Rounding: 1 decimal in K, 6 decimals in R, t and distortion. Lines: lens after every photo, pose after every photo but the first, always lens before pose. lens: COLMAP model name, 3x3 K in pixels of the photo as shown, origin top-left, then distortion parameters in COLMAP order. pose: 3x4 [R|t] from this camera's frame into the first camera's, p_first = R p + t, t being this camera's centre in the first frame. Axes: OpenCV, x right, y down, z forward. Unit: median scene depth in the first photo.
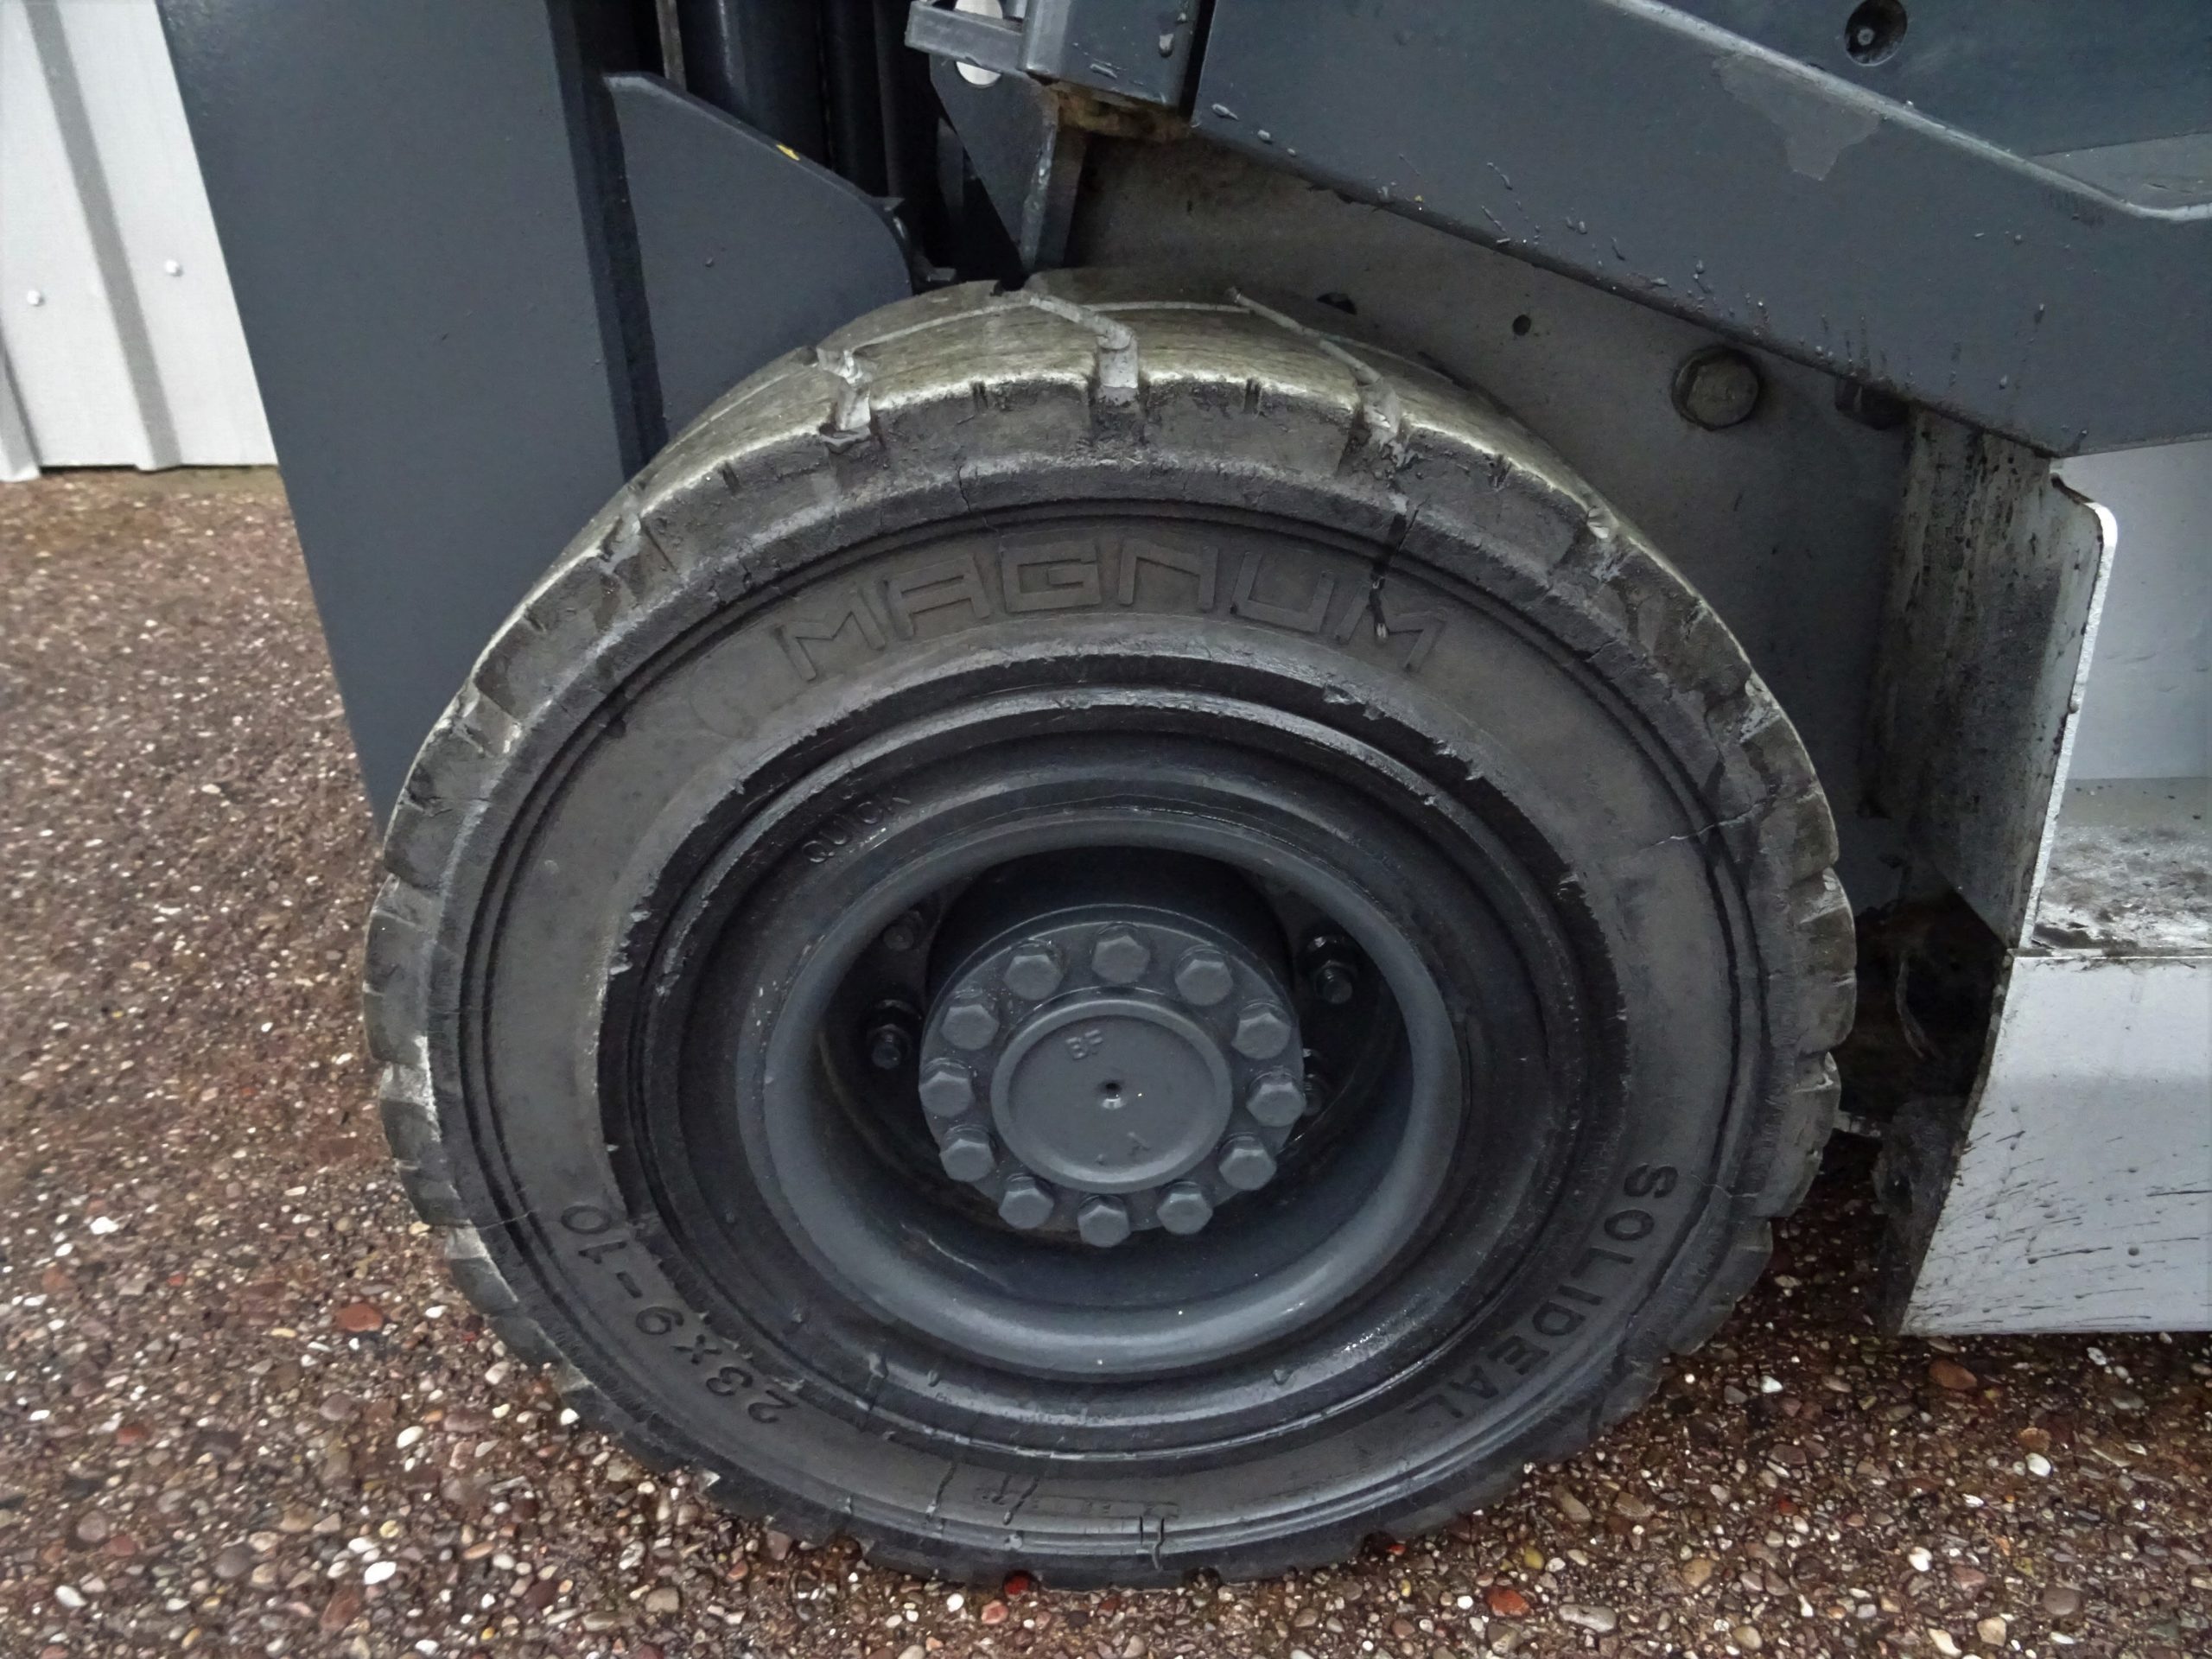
lens RADIAL K [[1622.4, 0, 1109.7], [0, 1622.4, 831.3], [0, 0, 1]] dist [0.008625, 0.002476]
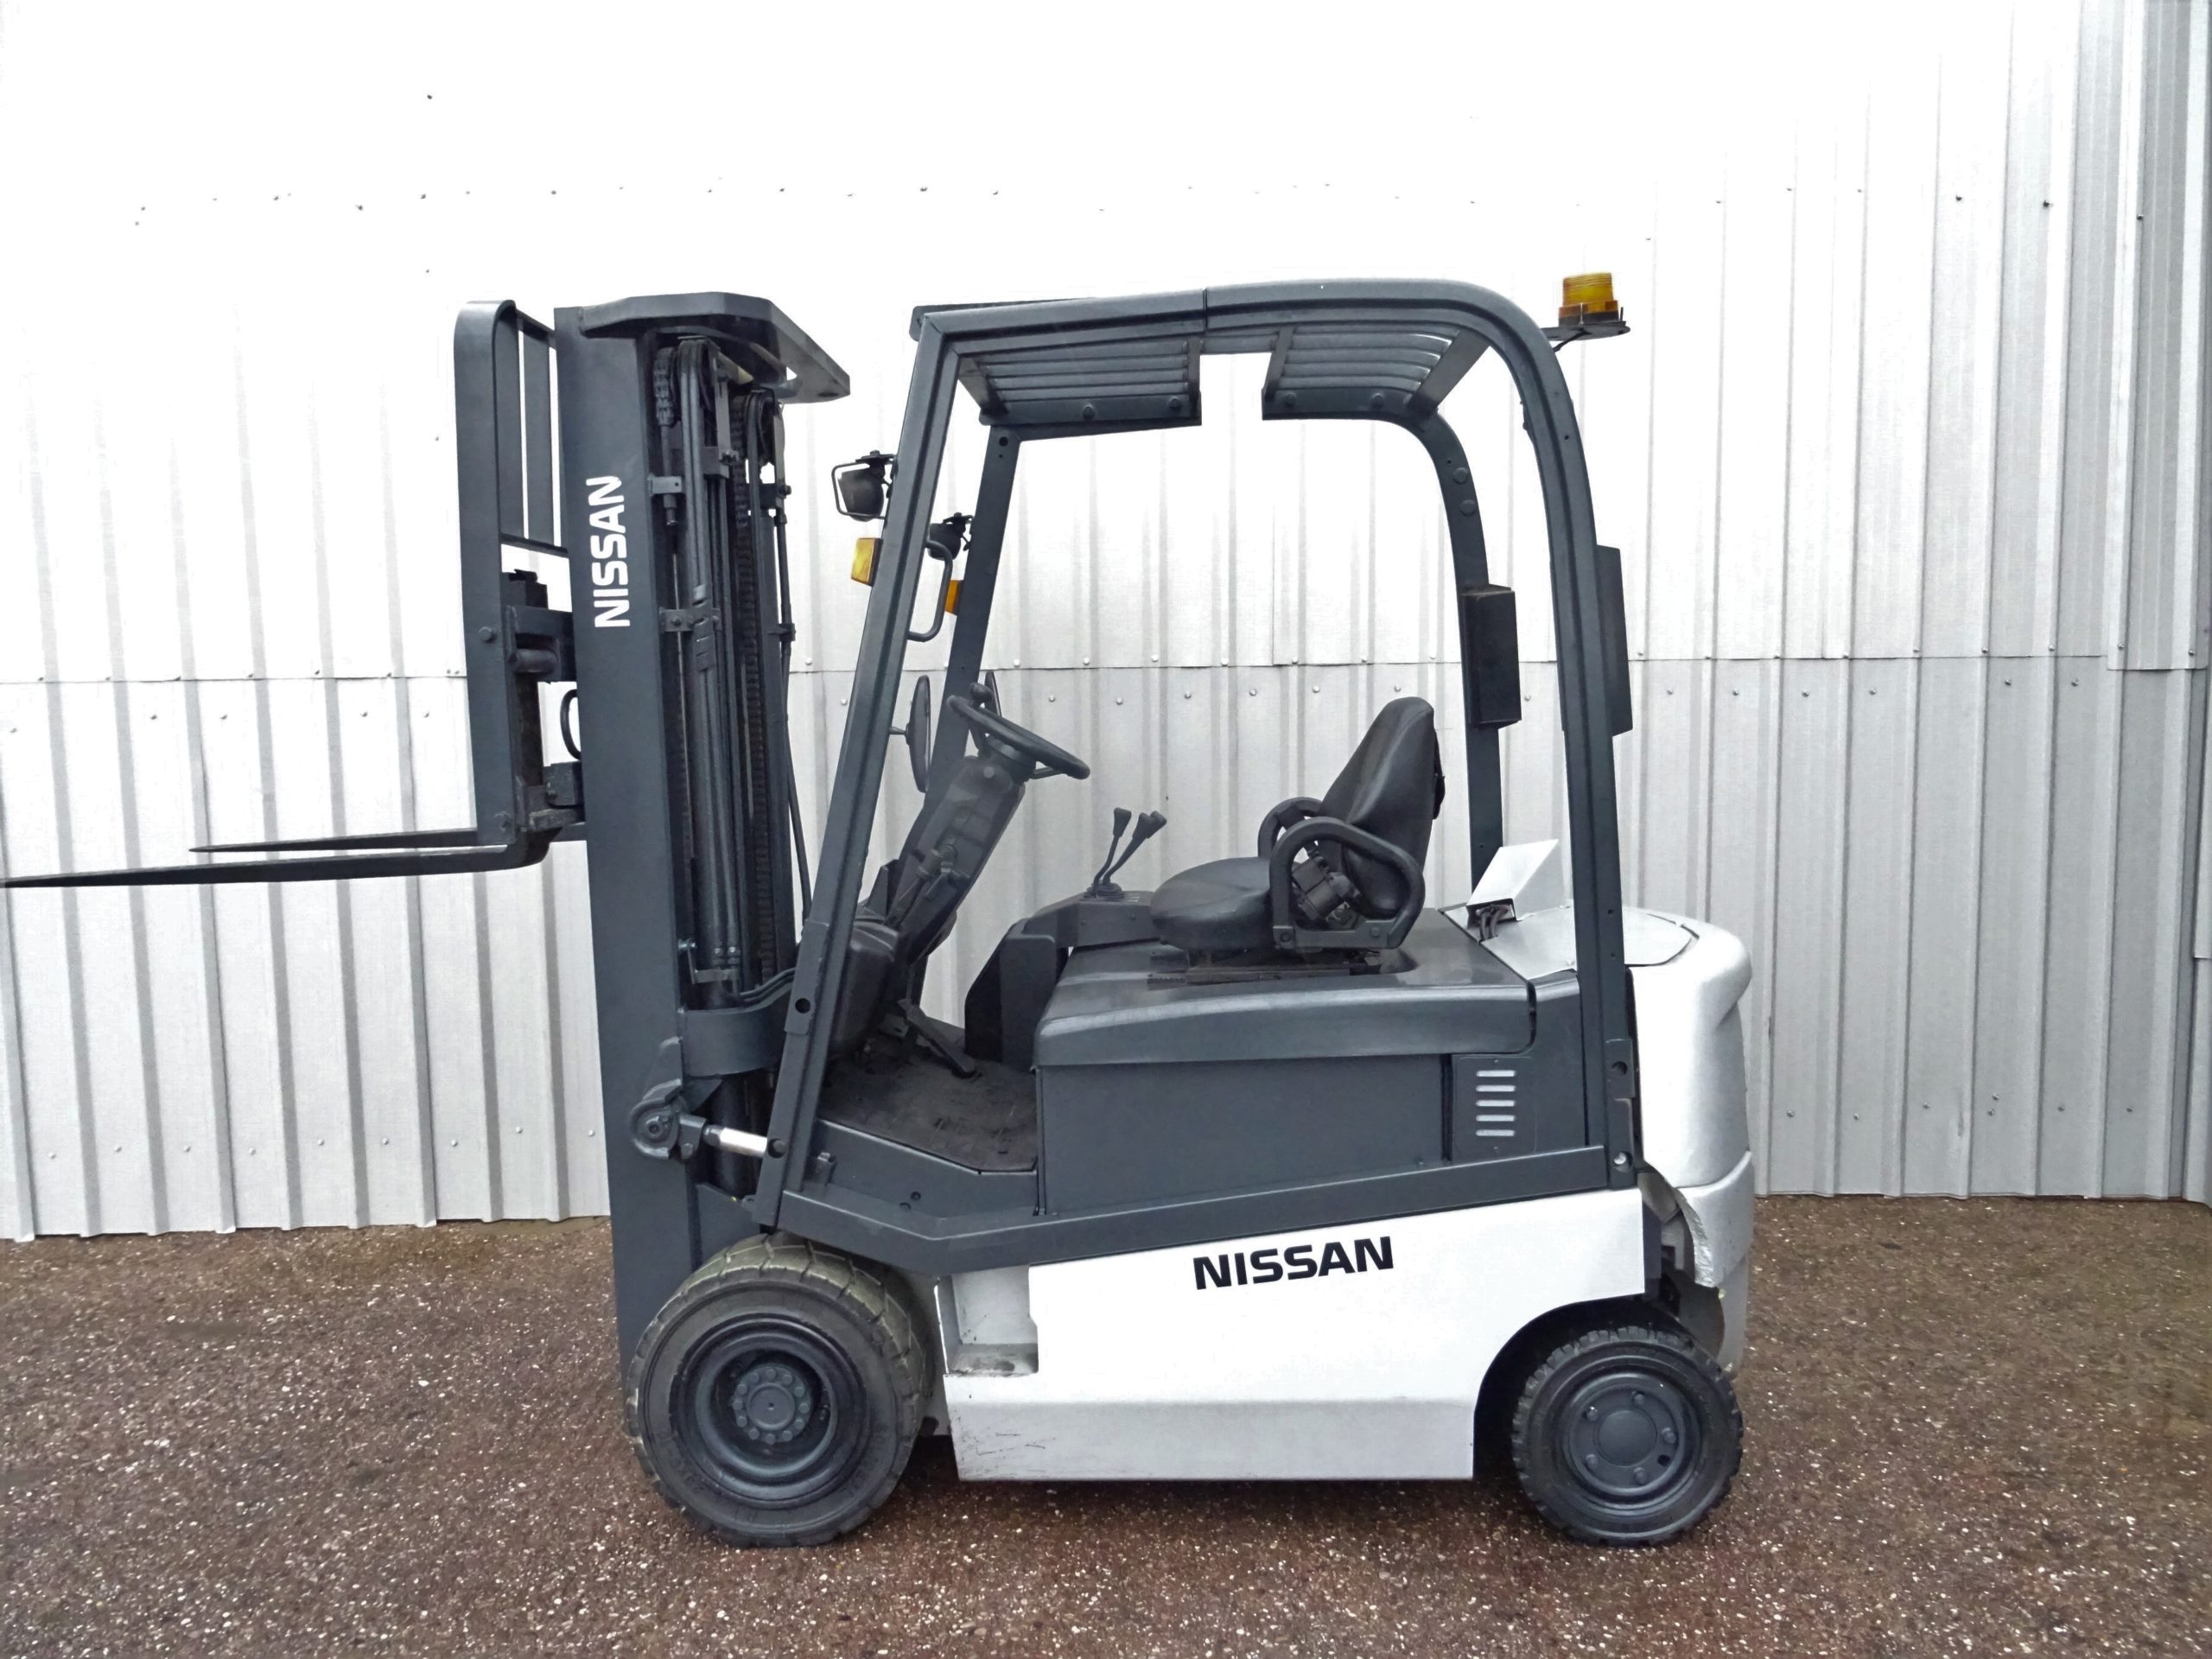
lens RADIAL K [[1622.4, 0, 1107.0], [0, 1622.4, 833.2], [0, 0, 1]] dist [0.008625, 0.002476]
pose [[0.997408, -0.014089, -0.070566, 1.255612], [-0.014585, 0.920709, -0.389977, 0.424569], [0.070465, 0.389996, 0.918117, -3.729835]]
